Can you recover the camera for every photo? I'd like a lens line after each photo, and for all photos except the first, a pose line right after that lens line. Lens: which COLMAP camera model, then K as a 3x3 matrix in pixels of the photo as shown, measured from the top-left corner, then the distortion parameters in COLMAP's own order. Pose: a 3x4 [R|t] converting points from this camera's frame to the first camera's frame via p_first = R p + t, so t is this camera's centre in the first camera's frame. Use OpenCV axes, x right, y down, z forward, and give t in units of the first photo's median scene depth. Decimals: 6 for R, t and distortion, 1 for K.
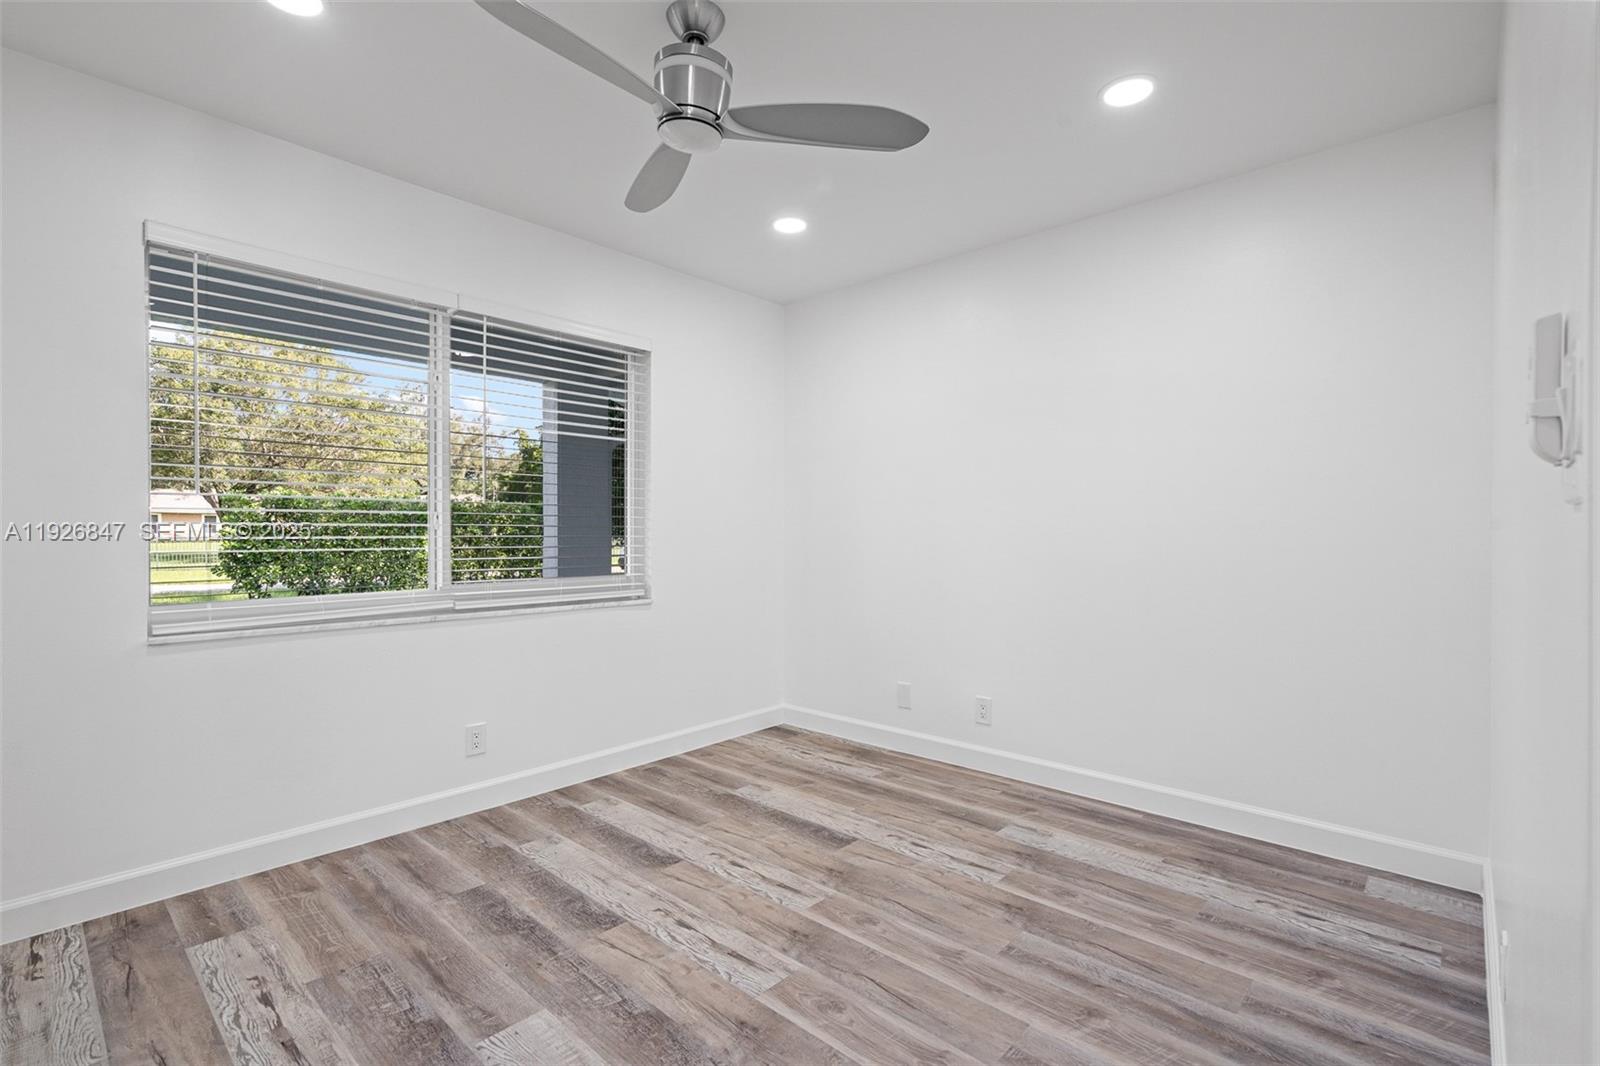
lens RADIAL K [[724.6, 0, 797.3], [0, 724.6, 533.2], [0, 0, 1]] dist [-0.003256, 0.000450]
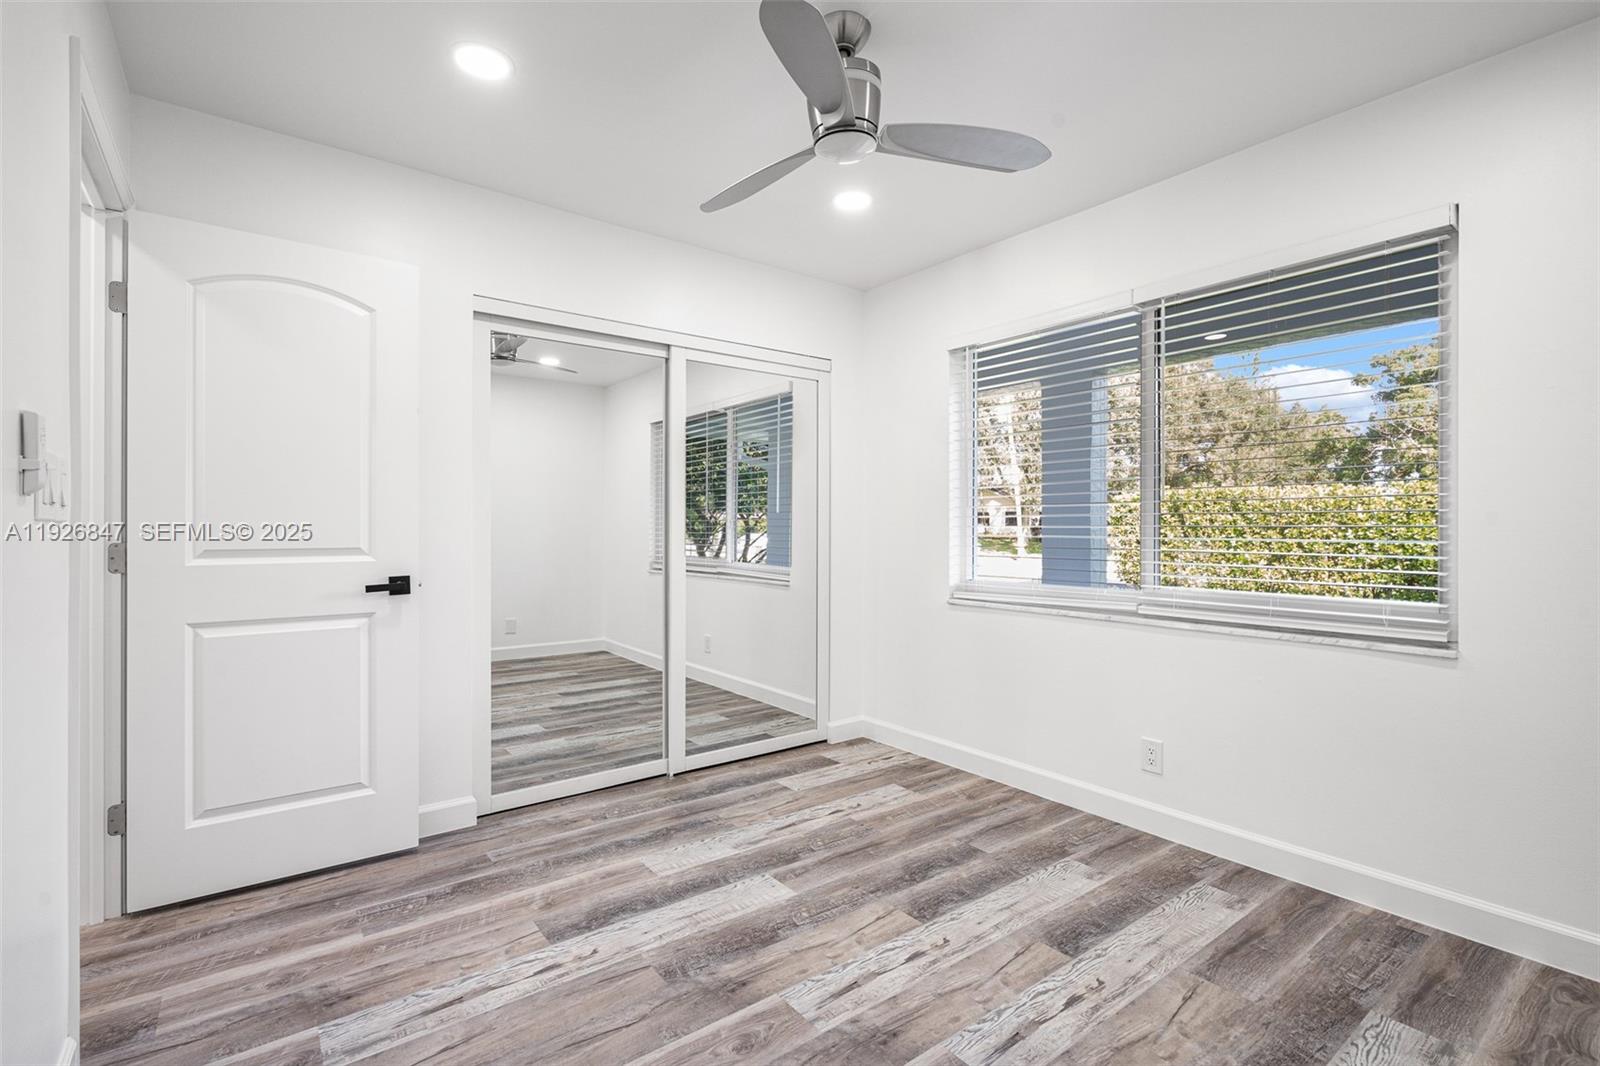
lens RADIAL K [[724.6, 0, 797.3], [0, 724.6, 533.2], [0, 0, 1]] dist [-0.003256, 0.000450]
pose [[-0.168951, 0.005296, -0.985610, 0.673838], [-0.004404, 0.999972, 0.006128, -0.006897], [0.985615, 0.005376, -0.168923, 0.864148]]
